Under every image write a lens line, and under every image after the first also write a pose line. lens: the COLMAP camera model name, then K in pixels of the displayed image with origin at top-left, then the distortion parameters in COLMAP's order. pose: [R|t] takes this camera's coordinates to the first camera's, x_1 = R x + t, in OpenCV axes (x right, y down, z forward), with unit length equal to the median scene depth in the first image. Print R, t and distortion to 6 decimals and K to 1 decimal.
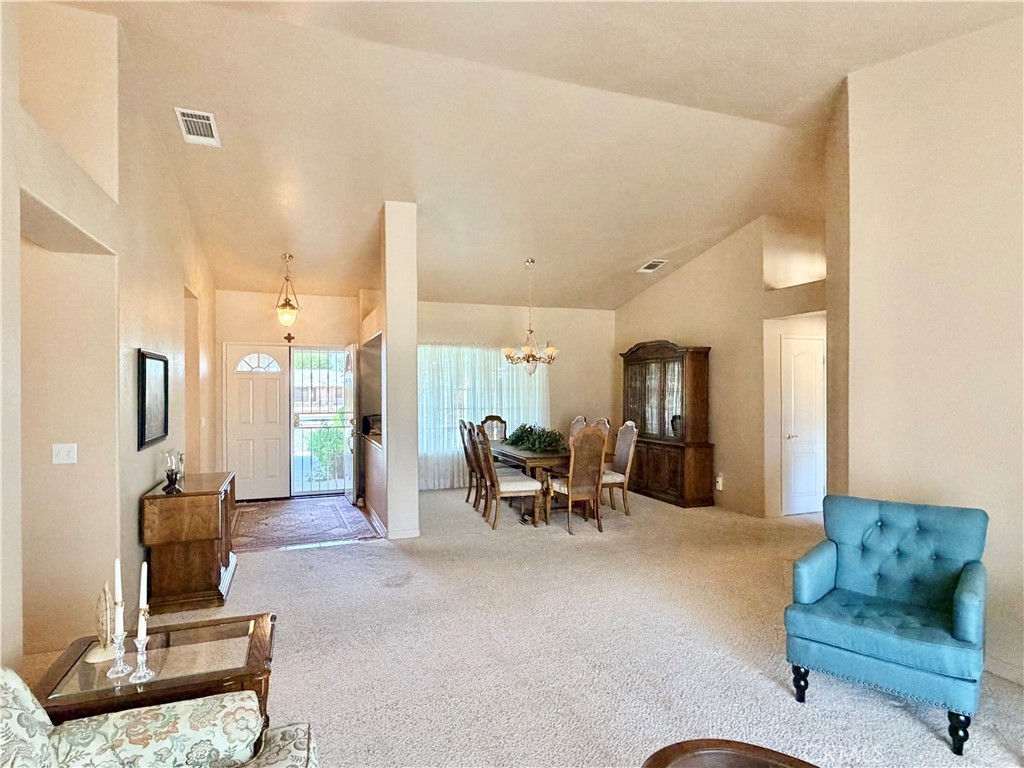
lens RADIAL K [[565.1, 0, 512.0], [0, 565.1, 384.0], [0, 0, 1]] dist [0.002408, 0.000235]
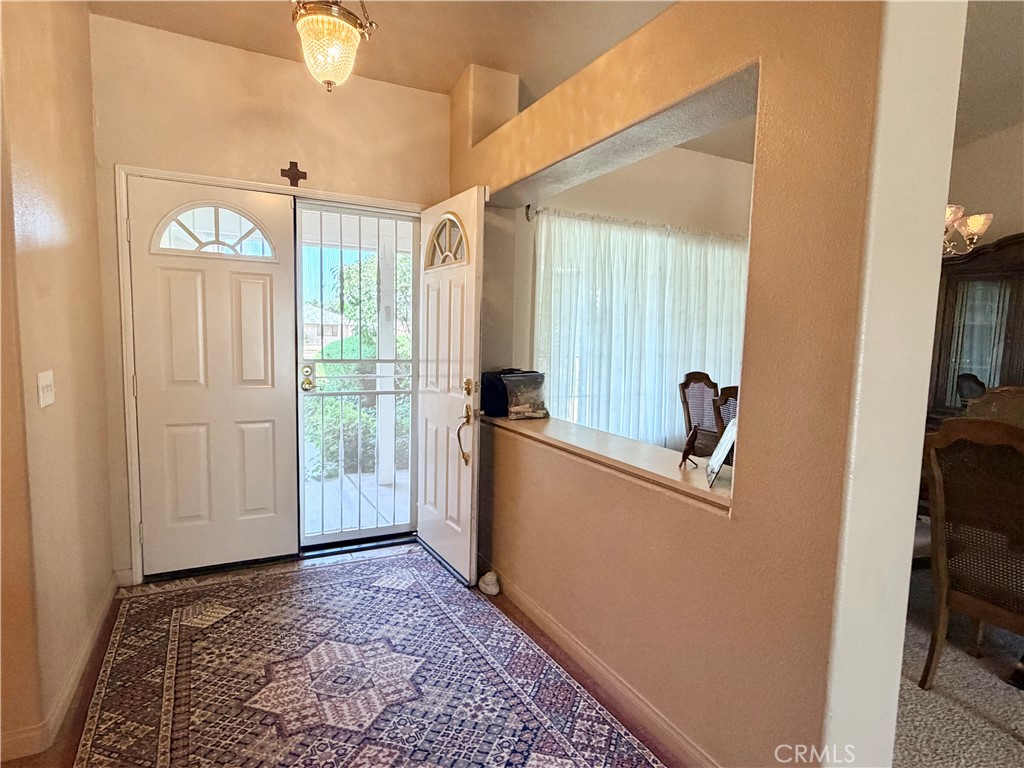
lens RADIAL K [[565.1, 0, 512.0], [0, 565.1, 384.0], [0, 0, 1]] dist [0.002408, 0.000235]
pose [[0.994198, 0.023663, 0.104926, -0.277348], [-0.035301, 0.993251, 0.110483, 0.018067], [-0.101603, -0.113546, 0.988324, 0.565750]]
